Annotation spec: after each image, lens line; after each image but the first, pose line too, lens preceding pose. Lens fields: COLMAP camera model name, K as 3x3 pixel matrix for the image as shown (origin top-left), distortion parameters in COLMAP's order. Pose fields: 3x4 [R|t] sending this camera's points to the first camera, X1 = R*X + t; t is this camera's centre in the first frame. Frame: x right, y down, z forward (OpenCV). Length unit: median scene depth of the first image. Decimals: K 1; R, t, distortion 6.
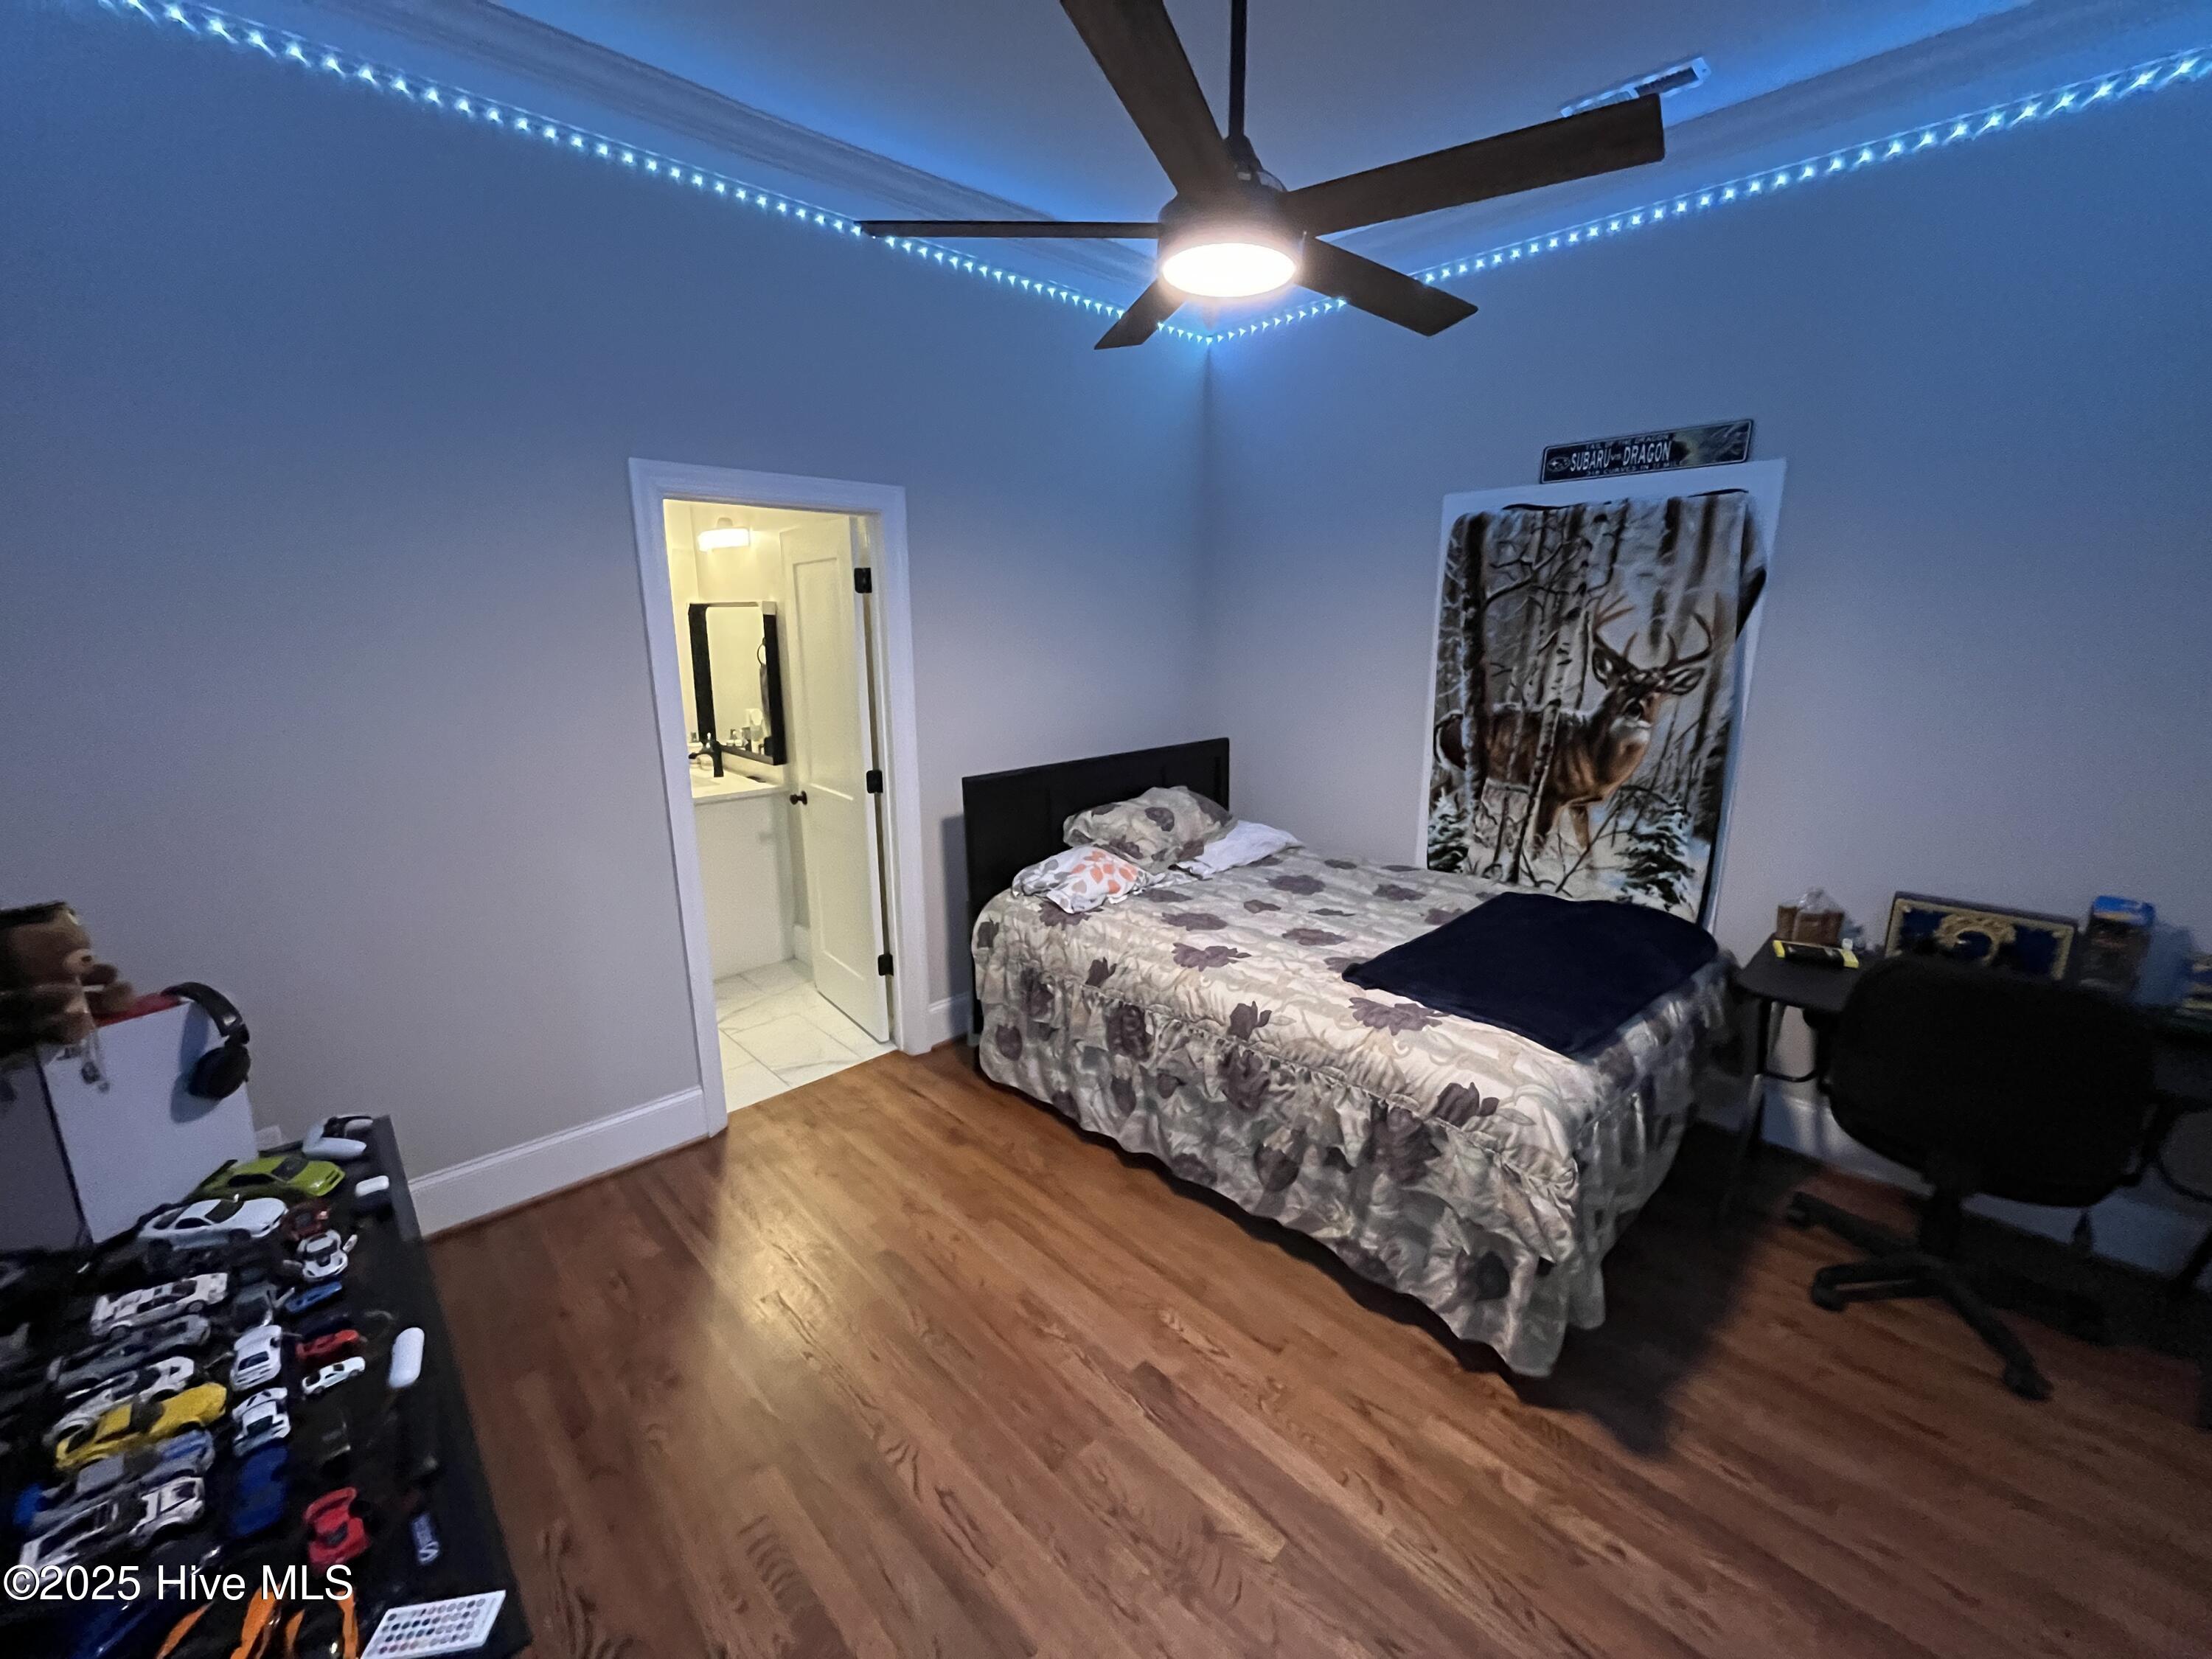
lens RADIAL K [[893.6, 0, 1098.8], [0, 893.6, 832.4], [0, 0, 1]] dist [-0.001275, -0.000780]
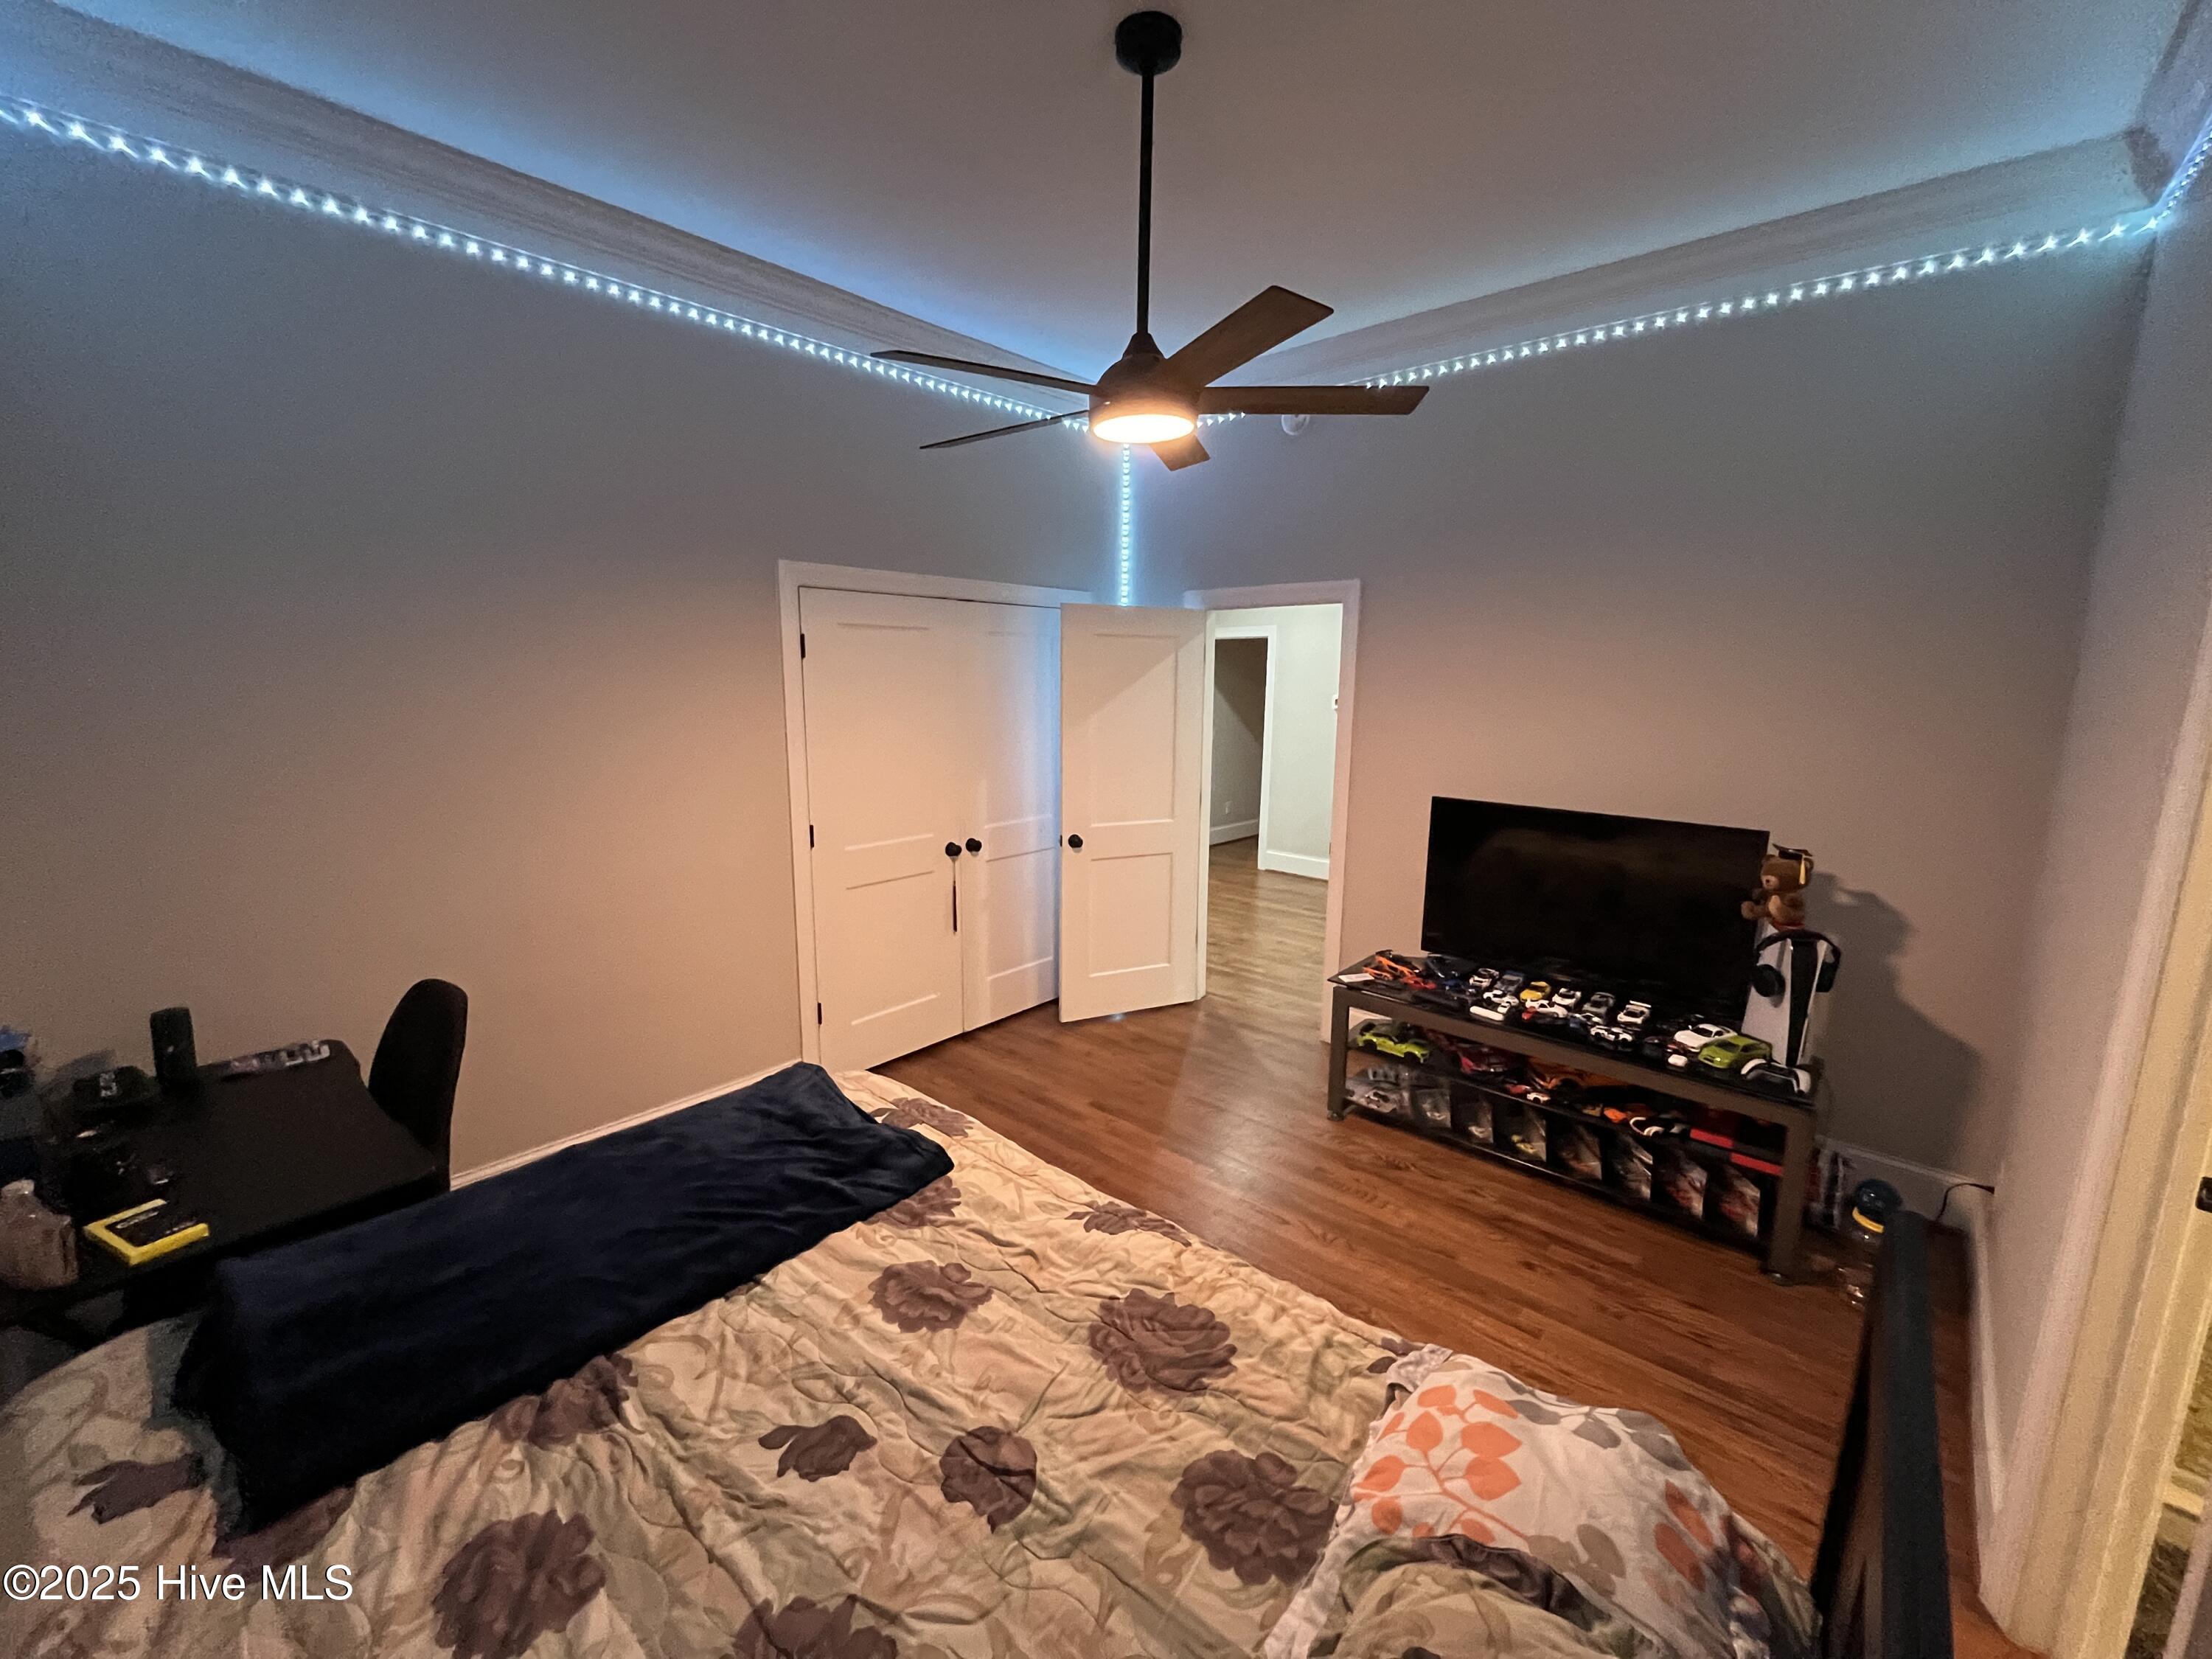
lens RADIAL K [[893.6, 0, 1101.2], [0, 893.6, 831.2], [0, 0, 1]] dist [-0.001275, -0.000780]
pose [[-0.996472, 0.008618, -0.083478, 0.195087], [-0.025475, 0.916715, 0.398729, -0.368747], [0.079962, 0.399449, -0.913262, 1.474053]]
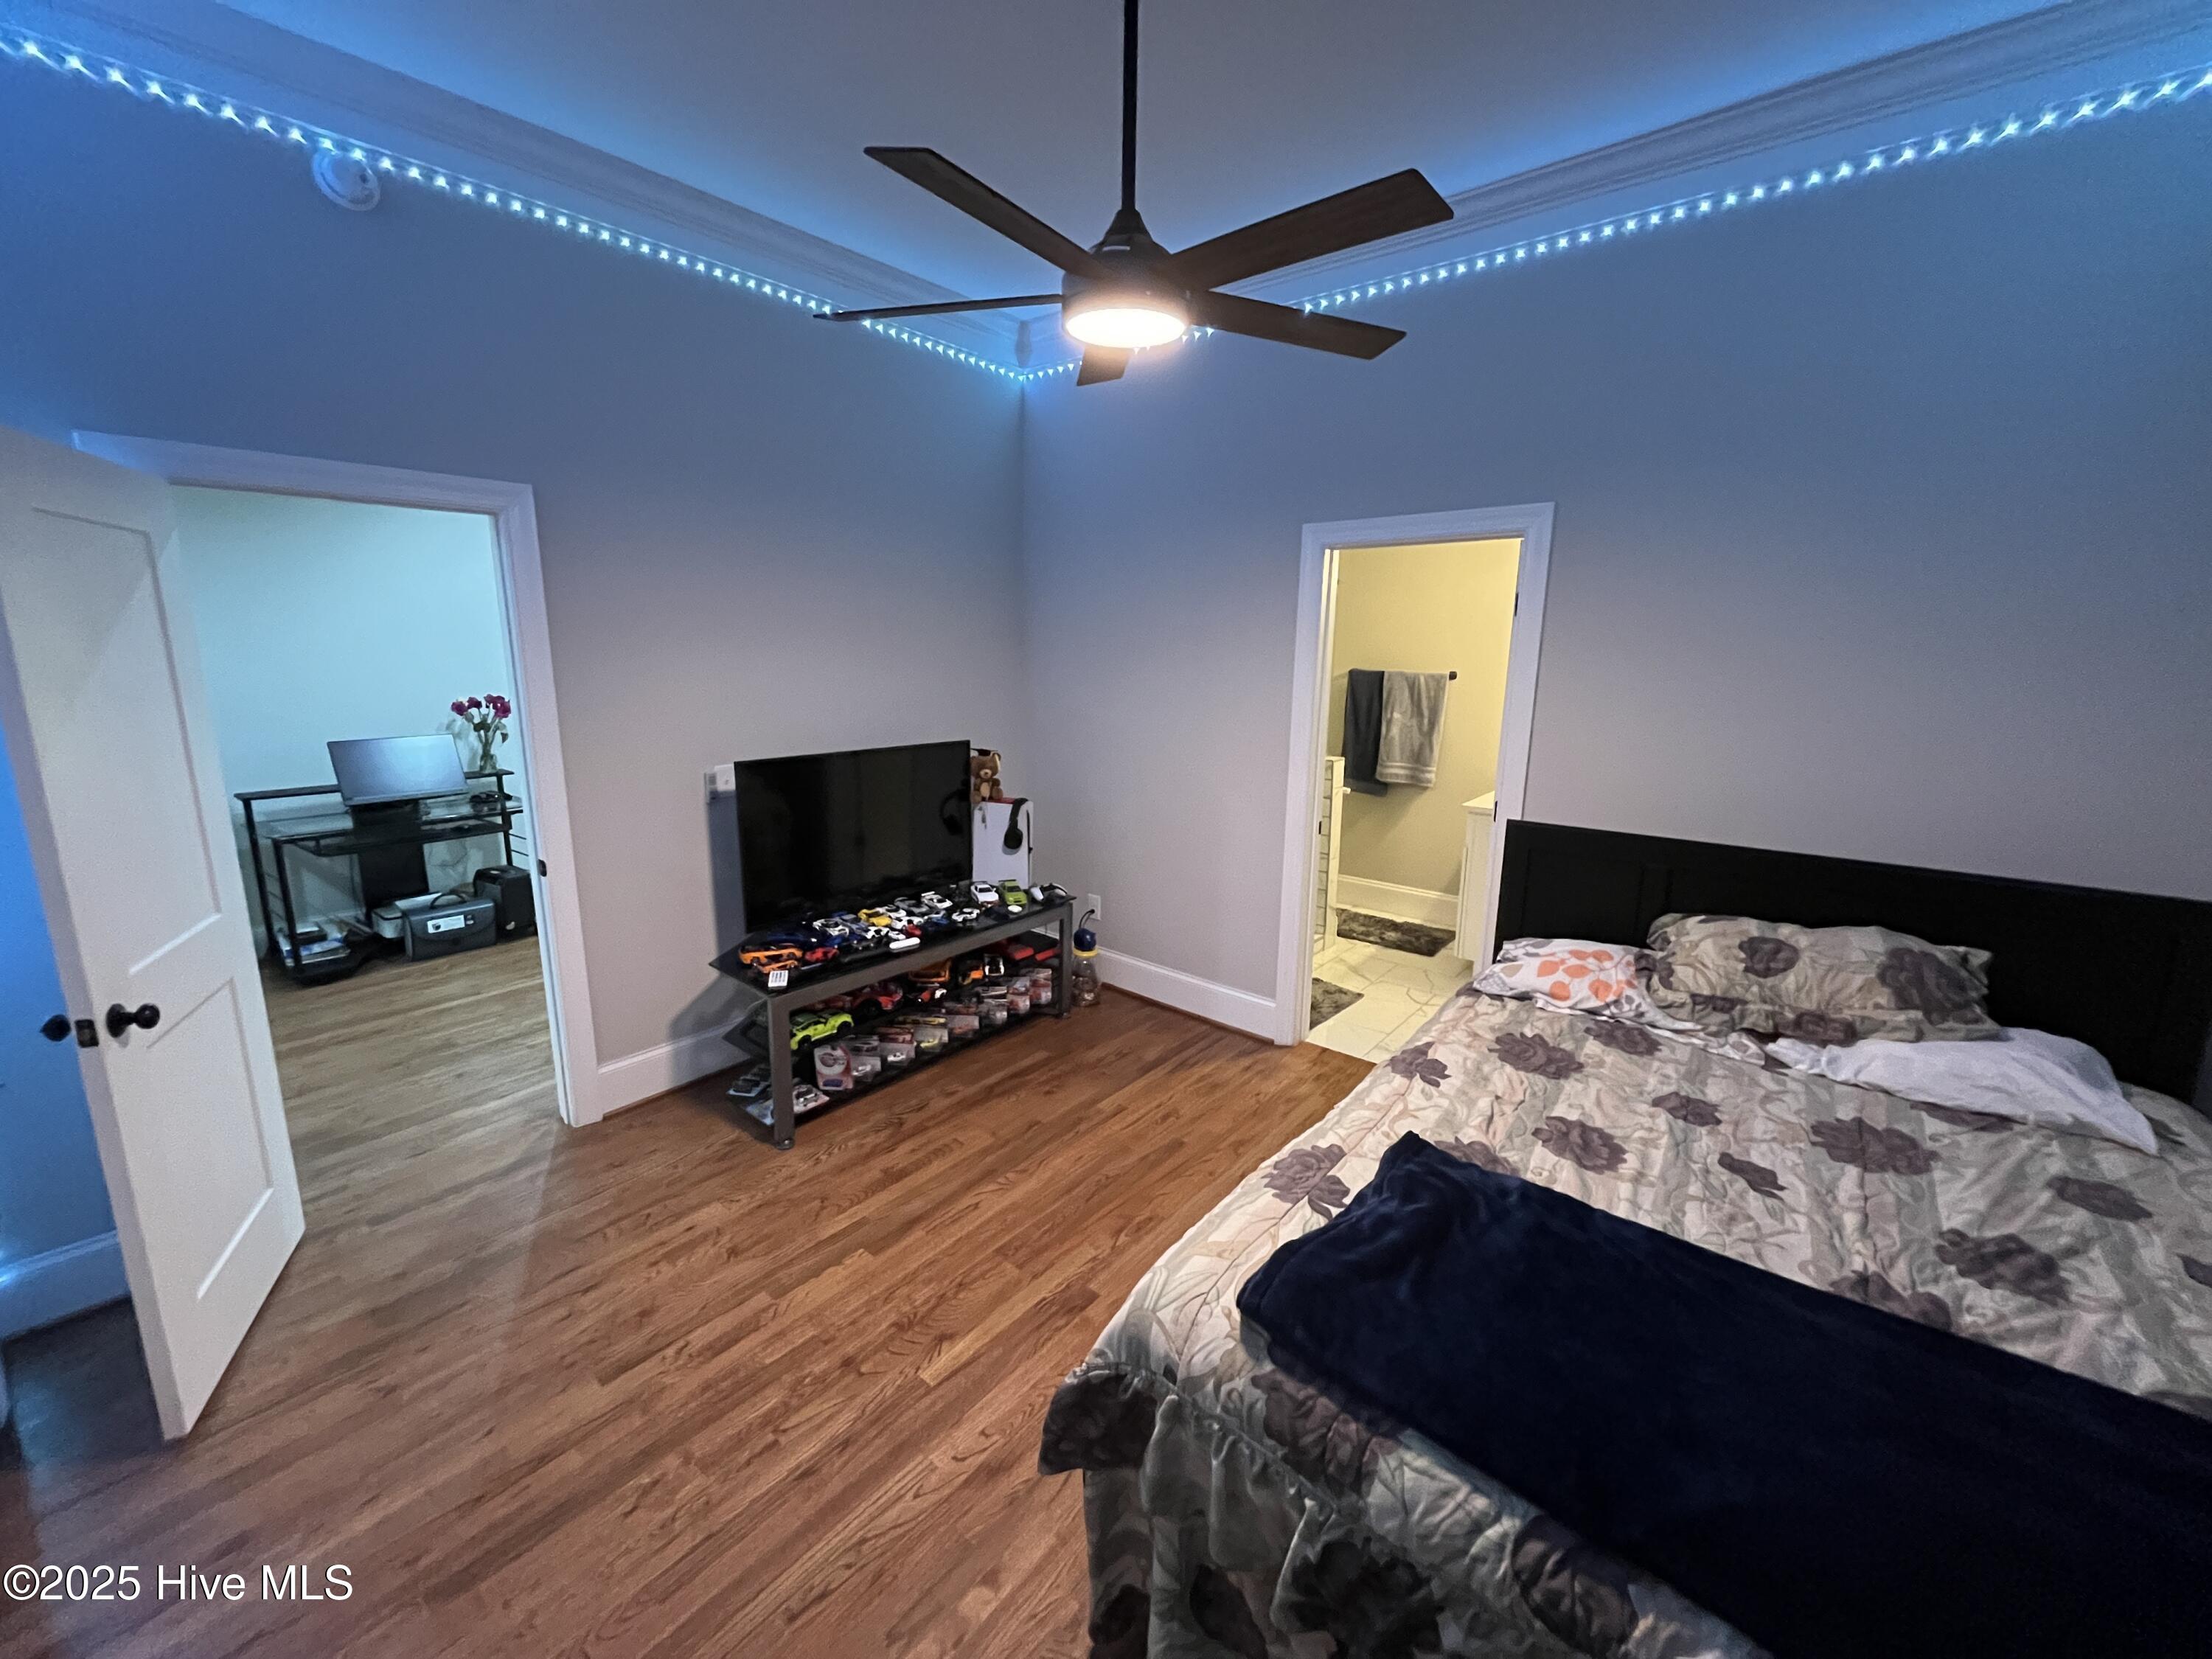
lens RADIAL K [[893.6, 0, 1100.1], [0, 893.6, 821.0], [0, 0, 1]] dist [-0.001275, -0.000780]
pose [[0.122797, 0.200231, -0.972023, 0.825200], [-0.241267, 0.956075, 0.166466, -0.134635], [0.962658, 0.214076, 0.165712, 0.551690]]
